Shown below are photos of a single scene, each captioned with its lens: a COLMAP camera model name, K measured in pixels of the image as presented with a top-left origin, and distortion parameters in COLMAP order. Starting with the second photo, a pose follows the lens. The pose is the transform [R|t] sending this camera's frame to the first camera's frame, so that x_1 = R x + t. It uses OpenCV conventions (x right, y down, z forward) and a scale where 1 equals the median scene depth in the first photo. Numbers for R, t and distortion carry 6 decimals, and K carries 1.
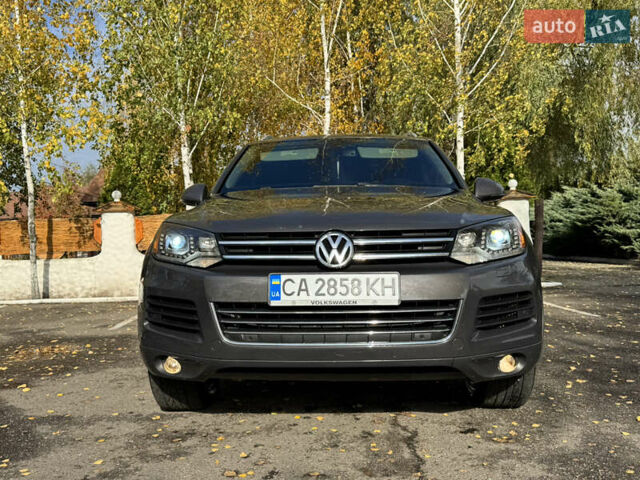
lens RADIAL K [[618.1, 0, 320.0], [0, 618.1, 234.6], [0, 0, 1]] dist [0.109555, -0.184250]
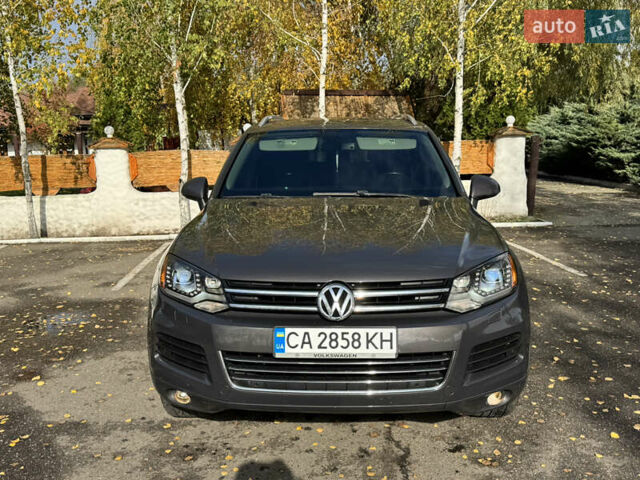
lens RADIAL K [[618.1, 0, 320.0], [0, 618.1, 234.6], [0, 0, 1]] dist [0.109555, -0.184250]
pose [[0.999923, 0.005013, 0.011369, -0.013159], [-0.006646, 0.988896, 0.148462, -0.199458], [-0.010498, -0.148527, 0.988853, -0.018308]]
